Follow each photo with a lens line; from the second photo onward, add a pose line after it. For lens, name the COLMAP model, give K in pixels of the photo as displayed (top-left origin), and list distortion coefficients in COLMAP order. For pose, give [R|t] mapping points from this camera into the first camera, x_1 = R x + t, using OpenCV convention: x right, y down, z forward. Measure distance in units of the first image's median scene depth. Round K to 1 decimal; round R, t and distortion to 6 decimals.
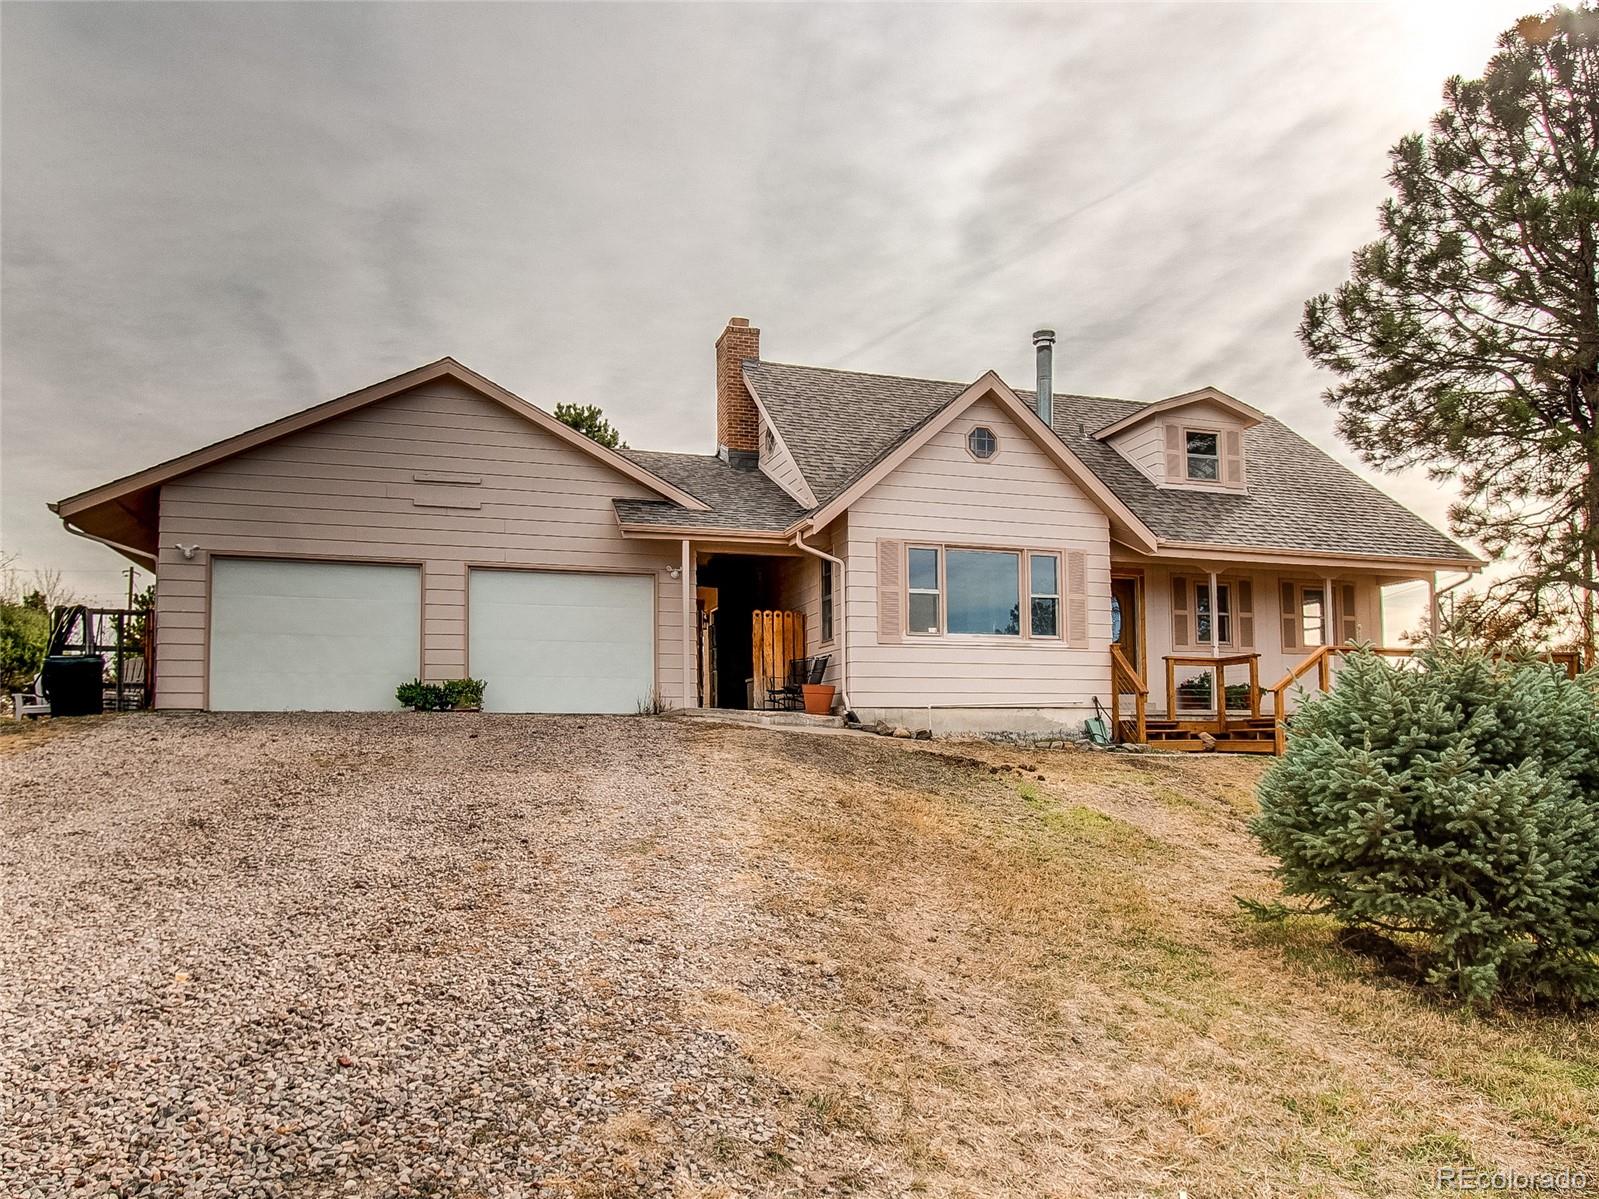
lens RADIAL K [[1072.5, 0, 795.3], [0, 1072.5, 593.4], [0, 0, 1]] dist [-0.026550, 0.002007]
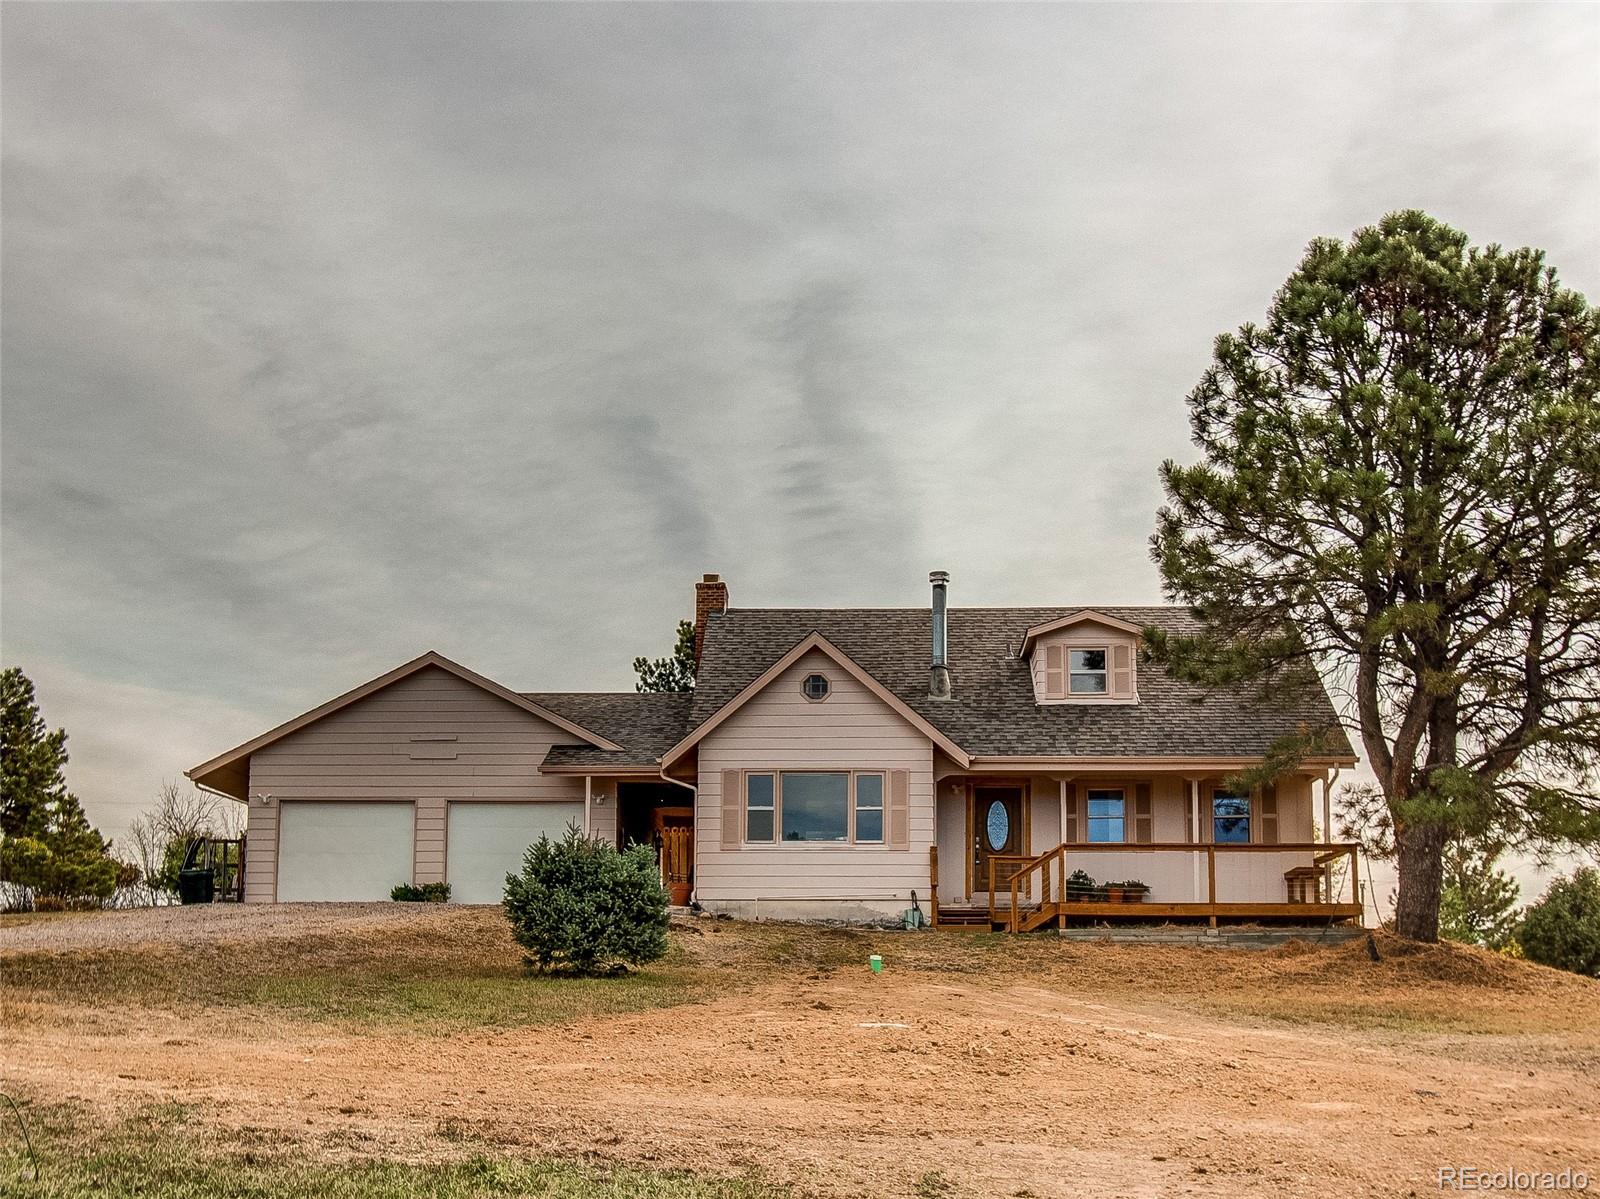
lens RADIAL K [[1611.6, 0, 802.1], [0, 1611.6, 603.3], [0, 0, 1]] dist [-0.036928, 0.000000]
pose [[0.946262, -0.074620, -0.314674, 0.786716], [0.035946, 0.991255, -0.126966, 0.001365], [0.321396, 0.108832, 0.940670, -0.818095]]
